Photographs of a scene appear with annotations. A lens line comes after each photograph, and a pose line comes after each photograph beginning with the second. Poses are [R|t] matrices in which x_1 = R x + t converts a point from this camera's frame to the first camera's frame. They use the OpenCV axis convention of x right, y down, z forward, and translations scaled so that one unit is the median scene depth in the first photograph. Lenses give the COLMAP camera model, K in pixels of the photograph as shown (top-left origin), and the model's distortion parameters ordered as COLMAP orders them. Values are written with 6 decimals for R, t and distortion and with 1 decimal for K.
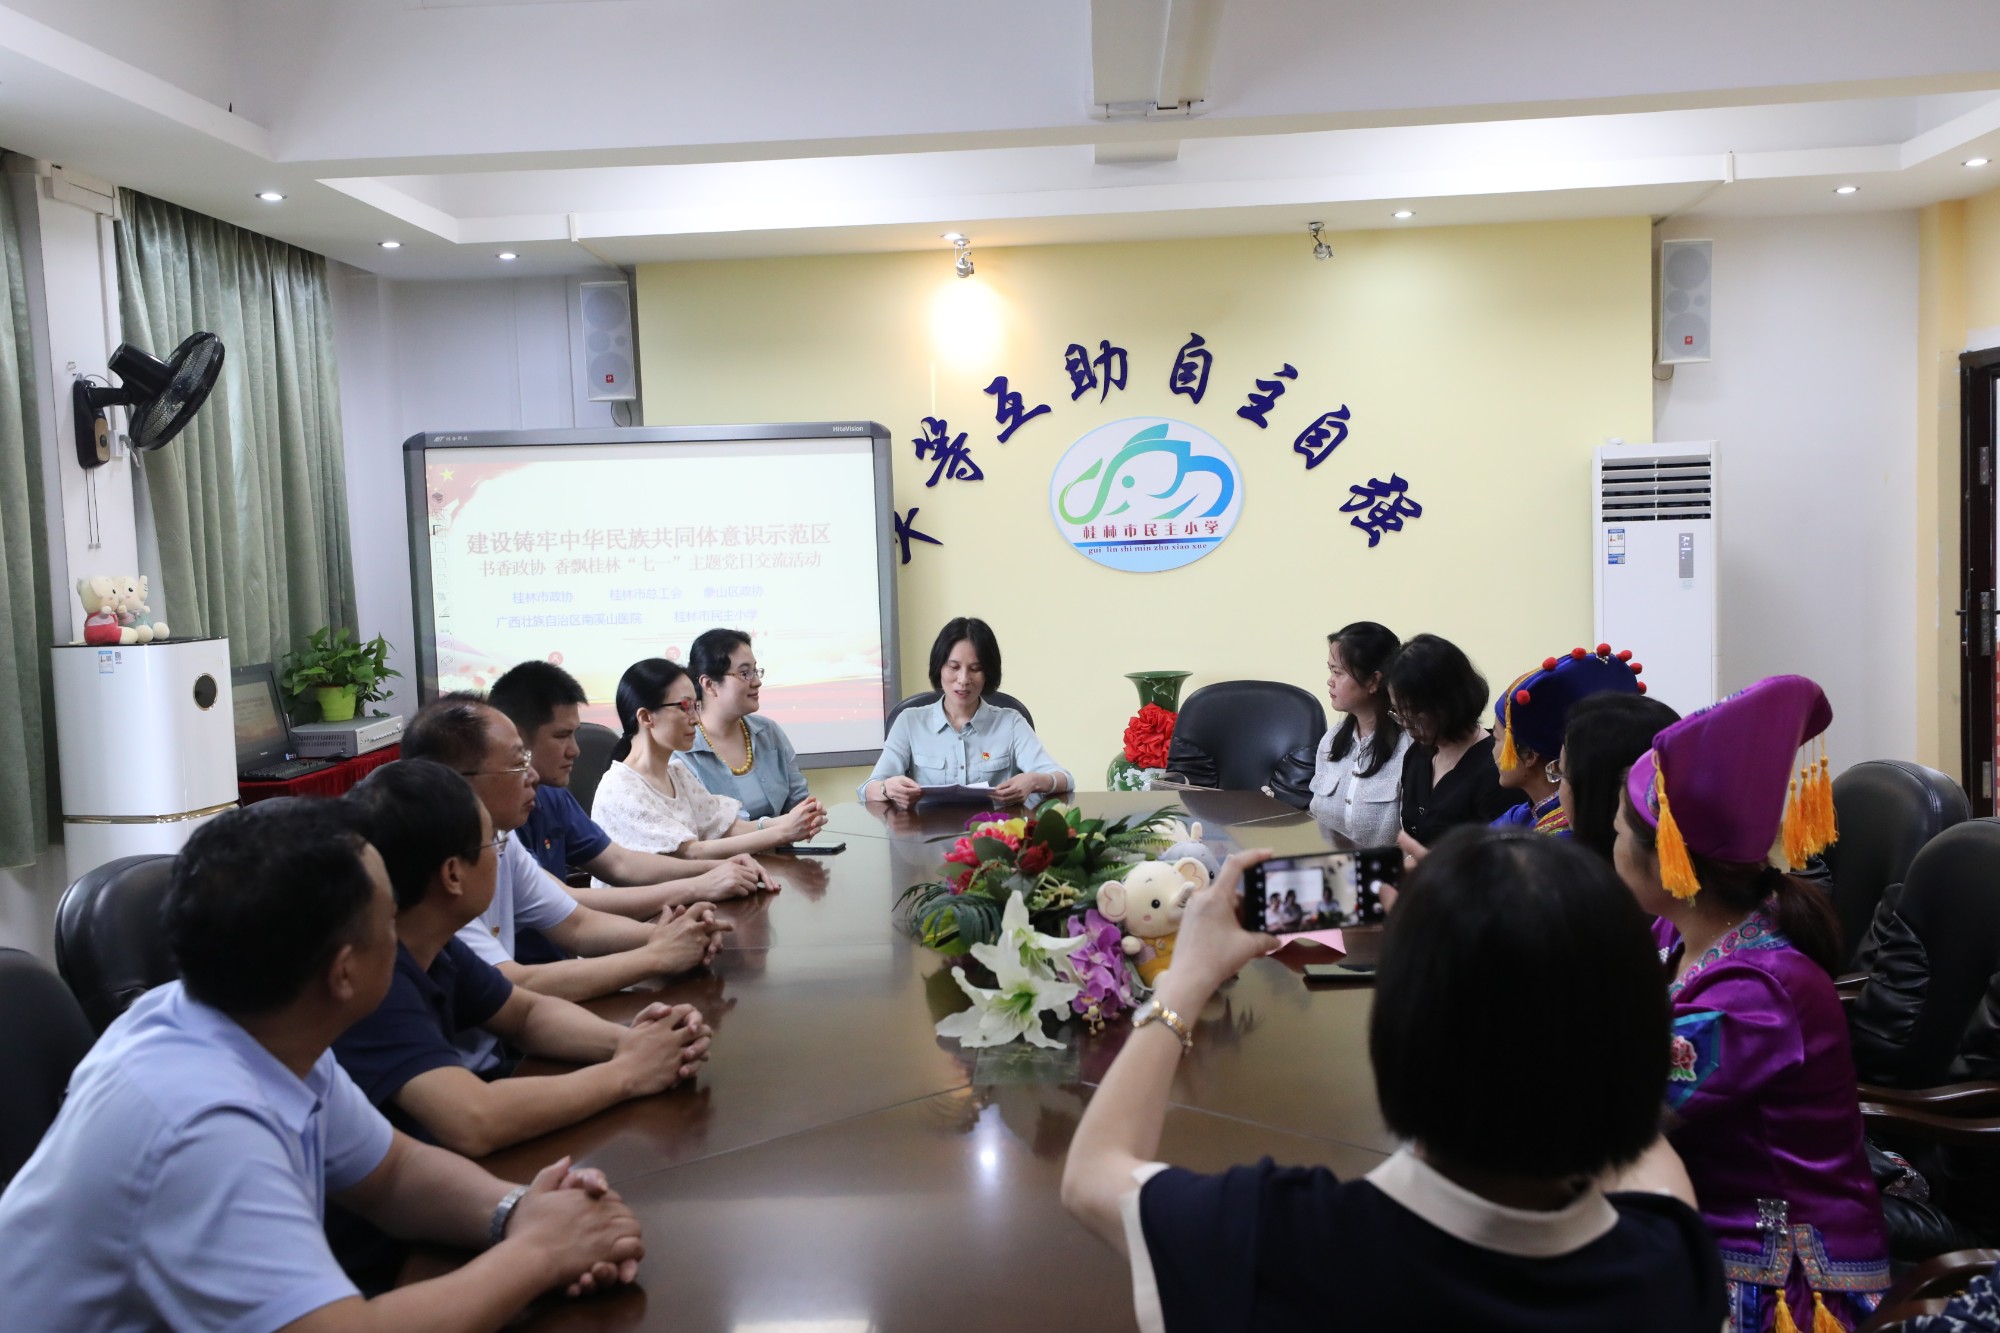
lens RADIAL K [[1906.3, 0, 1000.0], [0, 1906.3, 666.5], [0, 0, 1]] dist [0.046342, 0.021865]
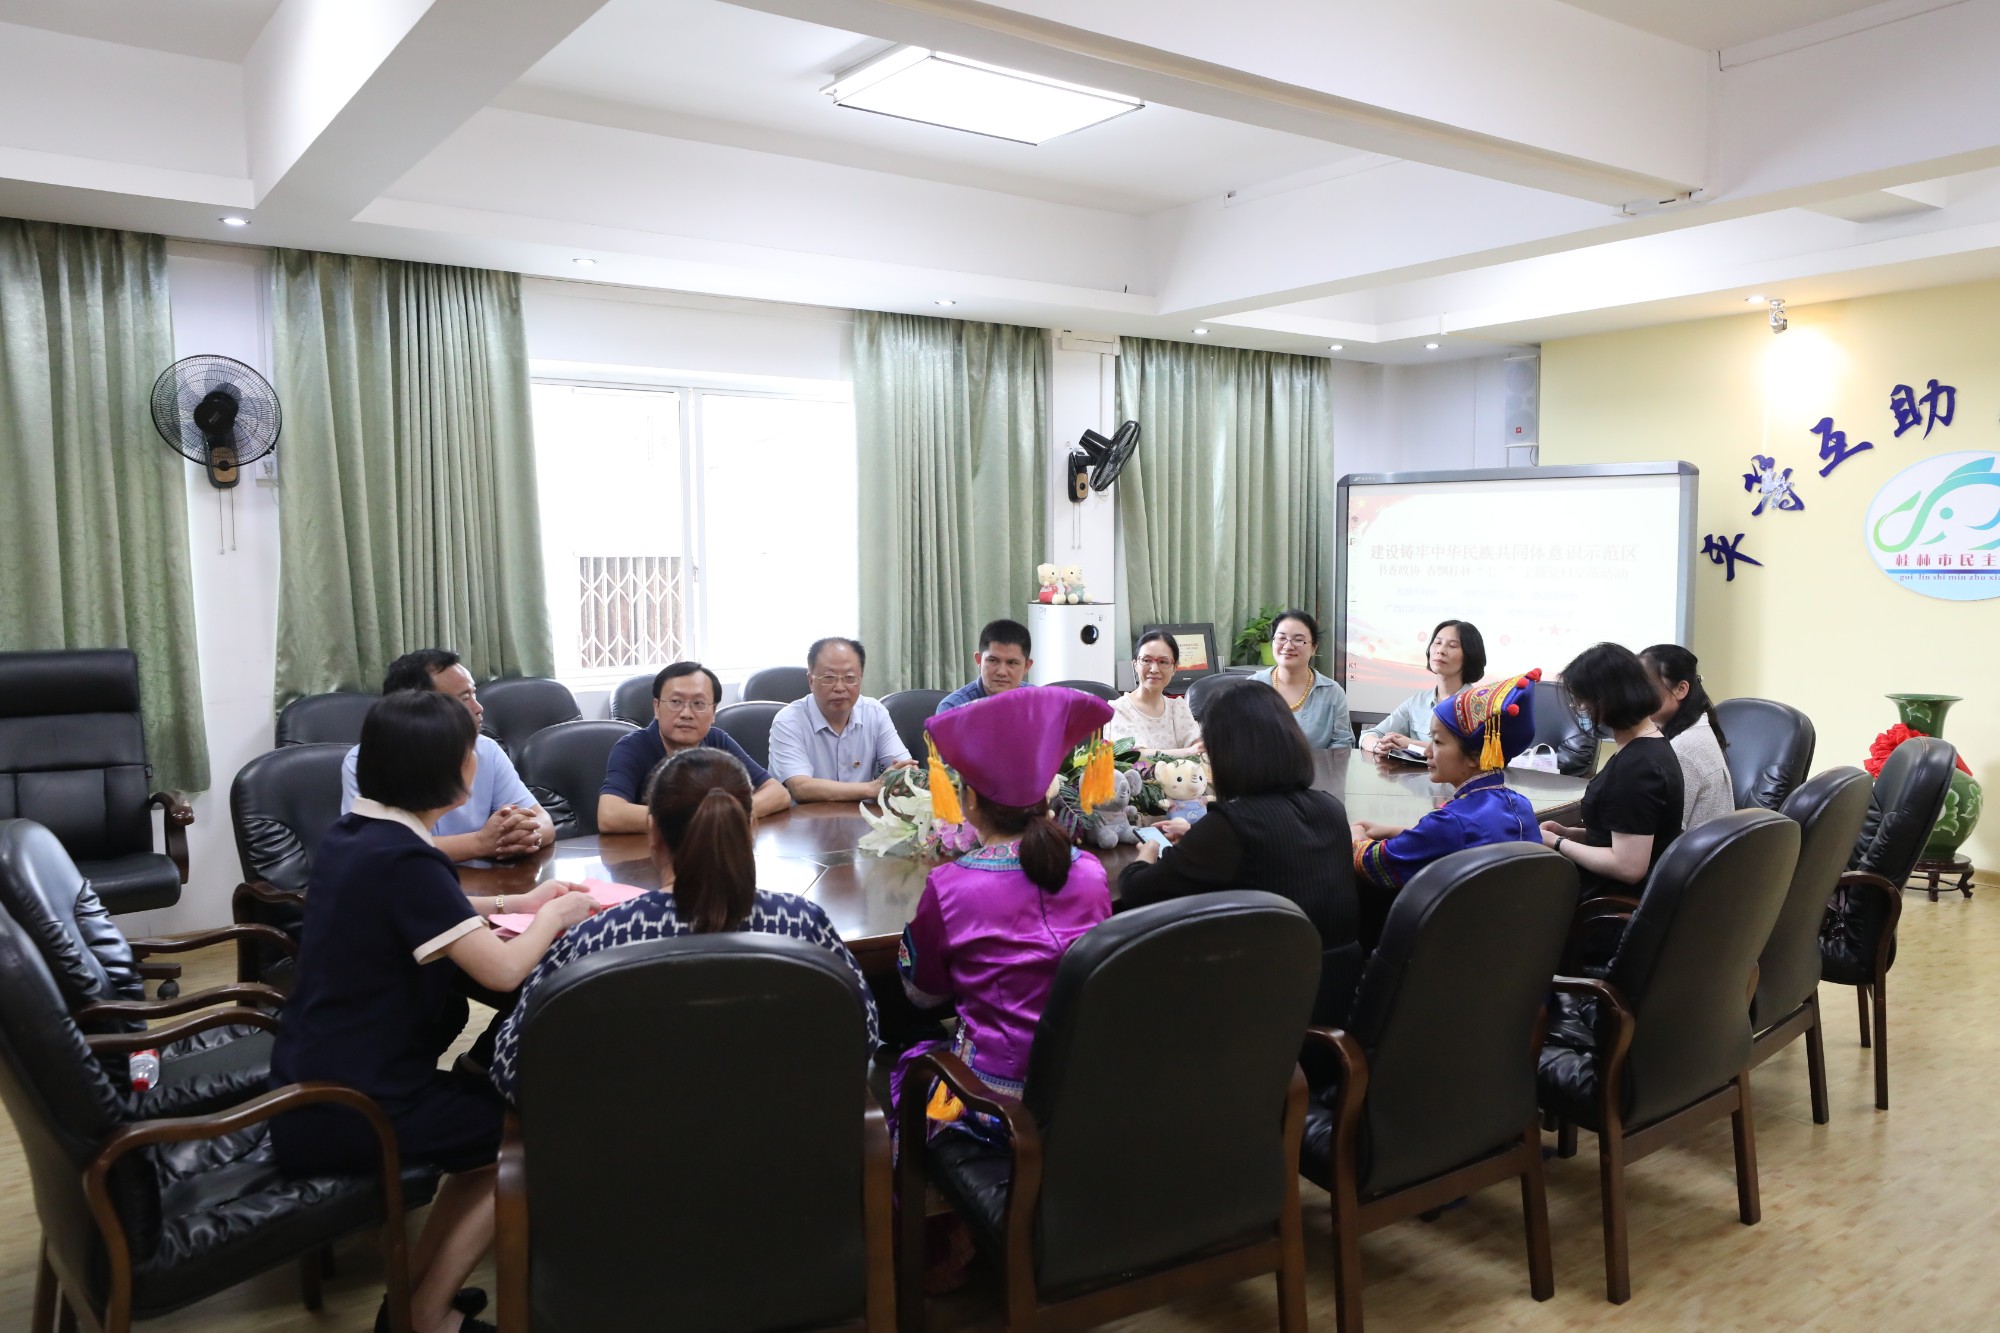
lens RADIAL K [[1495.2, 0, 999.1], [0, 1495.2, 659.5], [0, 0, 1]] dist [0.007896, 0.011741]
pose [[0.620548, 0.090515, -0.778927, 0.396424], [-0.077596, 0.995529, 0.053867, -0.020926], [0.780320, 0.027015, 0.624796, 0.079048]]
